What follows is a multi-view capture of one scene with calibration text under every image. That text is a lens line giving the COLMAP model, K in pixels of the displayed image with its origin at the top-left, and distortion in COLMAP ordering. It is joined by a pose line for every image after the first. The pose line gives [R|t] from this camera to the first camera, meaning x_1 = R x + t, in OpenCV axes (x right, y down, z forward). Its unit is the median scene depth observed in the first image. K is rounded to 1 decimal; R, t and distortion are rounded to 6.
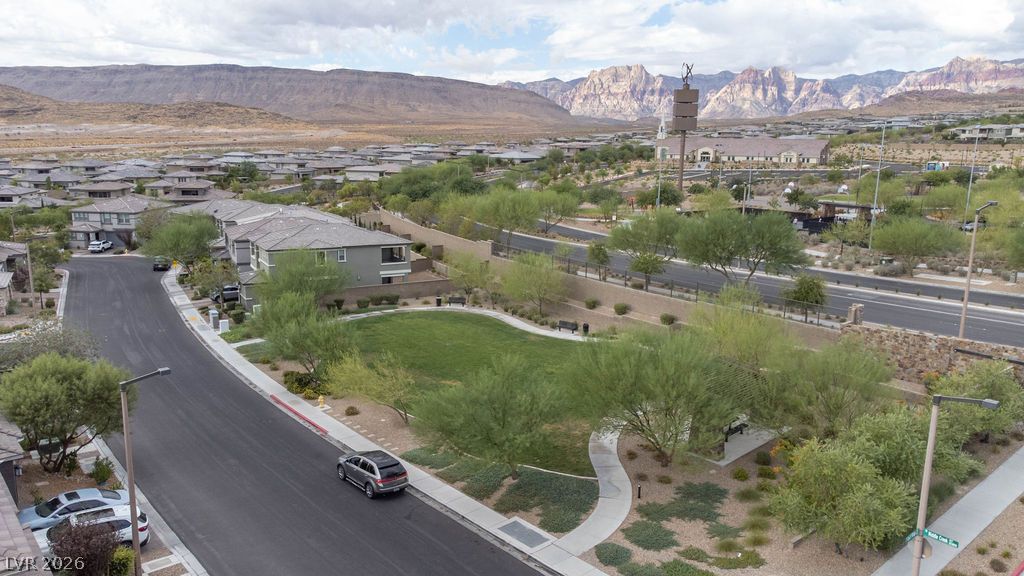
lens RADIAL K [[763.7, 0, 509.5], [0, 763.7, 303.9], [0, 0, 1]] dist [0.019902, 0.045271]
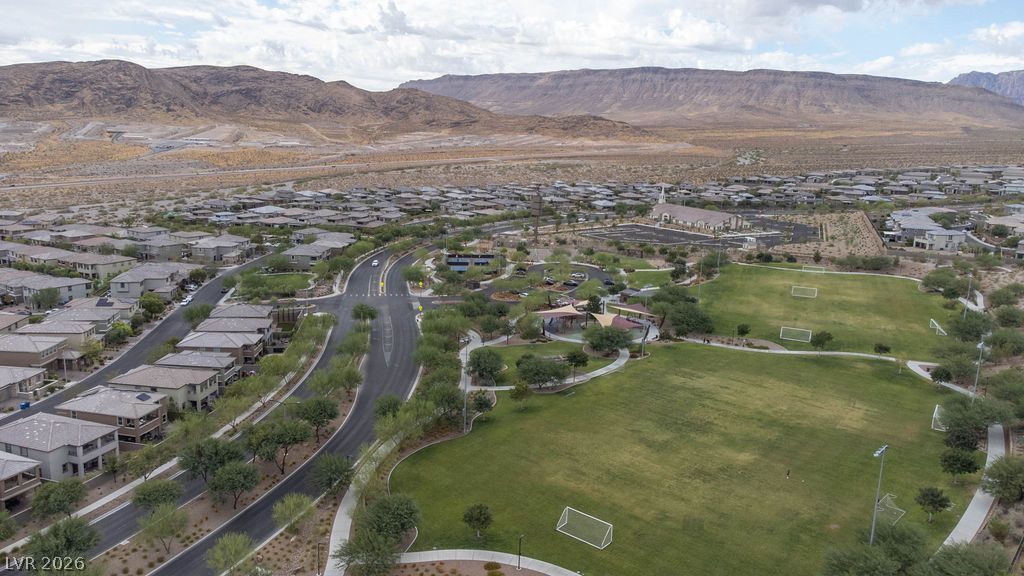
lens RADIAL K [[763.7, 0, 517.1], [0, 763.7, 292.7], [0, 0, 1]] dist [0.019902, 0.045271]
pose [[0.860638, 0.130867, -0.492115, 0.043888], [-0.132775, 0.990654, 0.031238, -0.002630], [0.491603, 0.038456, 0.869970, -0.029906]]
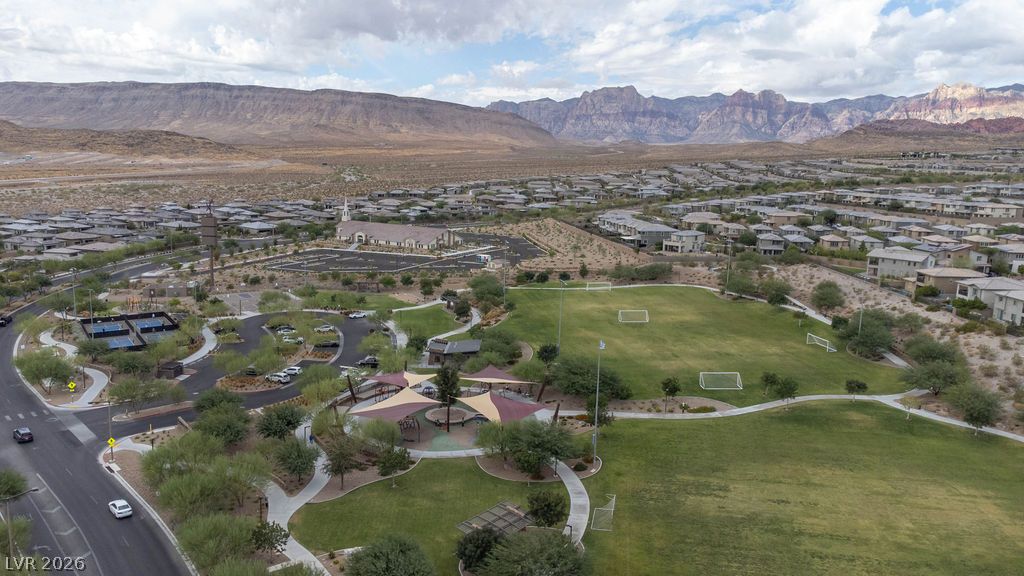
lens RADIAL K [[763.7, 0, 512.7], [0, 763.7, 307.1], [0, 0, 1]] dist [0.019902, 0.045271]
pose [[0.999890, 0.014091, 0.004689, 0.028337], [-0.014012, 0.999767, -0.016418, -0.003363], [-0.004919, 0.016351, 0.999854, -0.016076]]
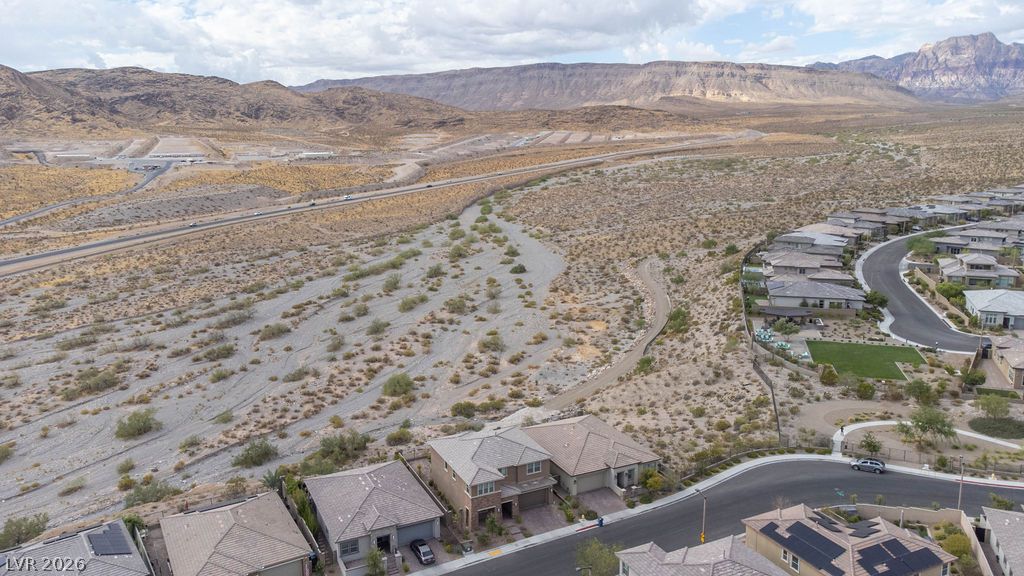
lens RADIAL K [[763.7, 0, 500.4], [0, 763.7, 298.5], [0, 0, 1]] dist [0.019902, 0.045271]
pose [[0.935935, 0.056163, -0.347666, -0.049779], [-0.053711, 0.998417, 0.016694, -0.005709], [0.348053, 0.003049, 0.937470, 0.001808]]
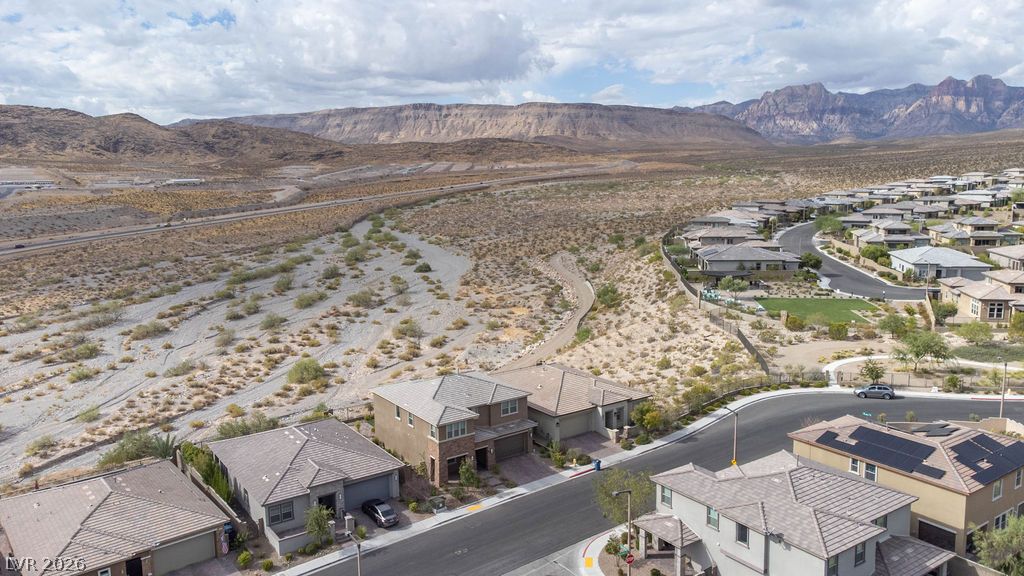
lens RADIAL K [[763.7, 0, 499.9], [0, 763.7, 295.7], [0, 0, 1]] dist [0.019902, 0.045271]
pose [[0.979325, 0.004966, -0.202231, -0.052745], [-0.014239, 0.998911, -0.044426, -0.002501], [0.201790, 0.046387, 0.978330, 0.005175]]
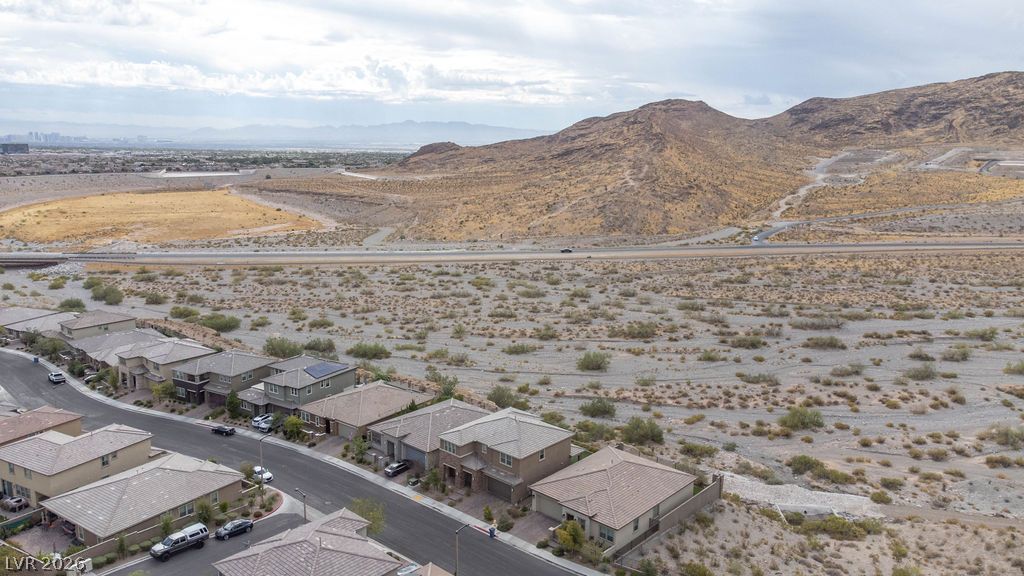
lens RADIAL K [[763.7, 0, 513.8], [0, 763.7, 286.1], [0, 0, 1]] dist [0.019902, 0.045271]
pose [[0.029459, 0.185021, -0.982293, -0.036574], [-0.228851, 0.957865, 0.173557, -0.008873], [0.973016, 0.219686, 0.070560, 0.019334]]
